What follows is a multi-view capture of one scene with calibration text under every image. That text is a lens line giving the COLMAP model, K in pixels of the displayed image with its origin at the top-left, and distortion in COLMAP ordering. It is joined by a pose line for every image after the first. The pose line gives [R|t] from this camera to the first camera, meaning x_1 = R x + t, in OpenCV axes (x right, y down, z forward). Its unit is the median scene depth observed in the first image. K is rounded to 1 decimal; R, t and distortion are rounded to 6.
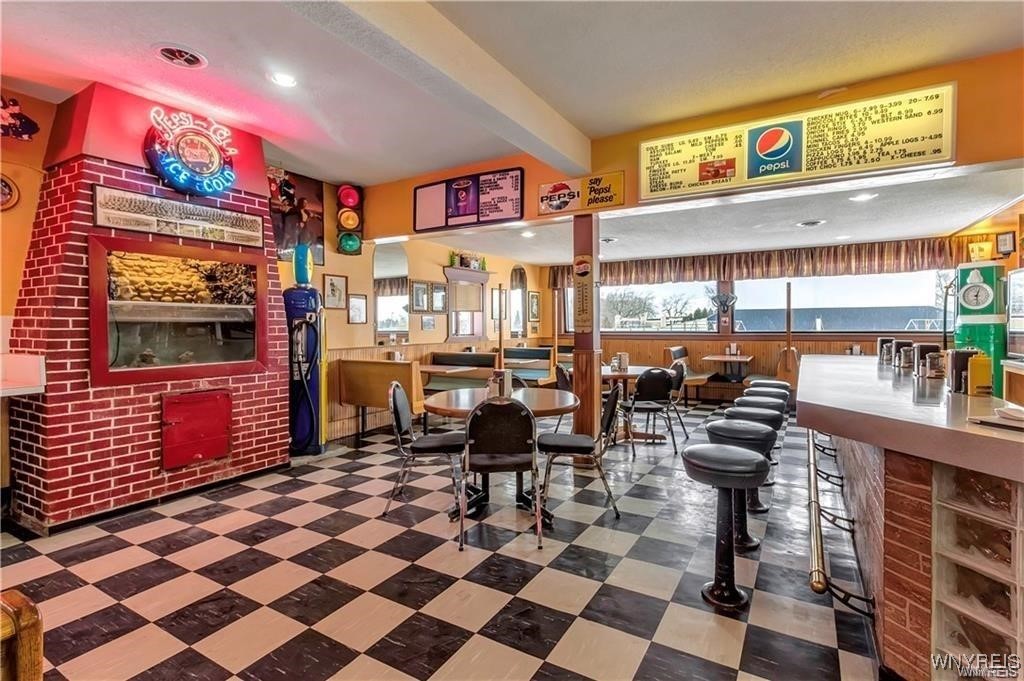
lens RADIAL K [[496.9, 0, 509.1], [0, 496.9, 336.6], [0, 0, 1]] dist [0.000707, 0.001108]
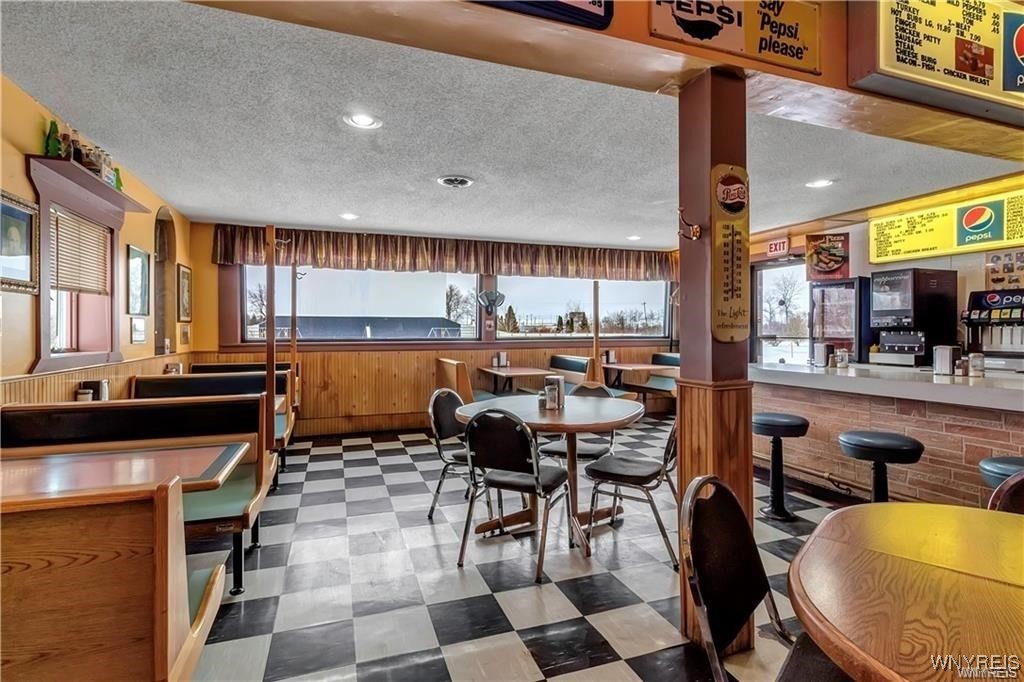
lens RADIAL K [[496.9, 0, 509.1], [0, 496.9, 332.2], [0, 0, 1]] dist [0.000707, 0.001108]
pose [[0.635290, 0.004383, 0.772261, -0.182689], [0.014643, 0.999736, -0.017719, -0.006042], [-0.772134, 0.022565, 0.635058, 0.509230]]
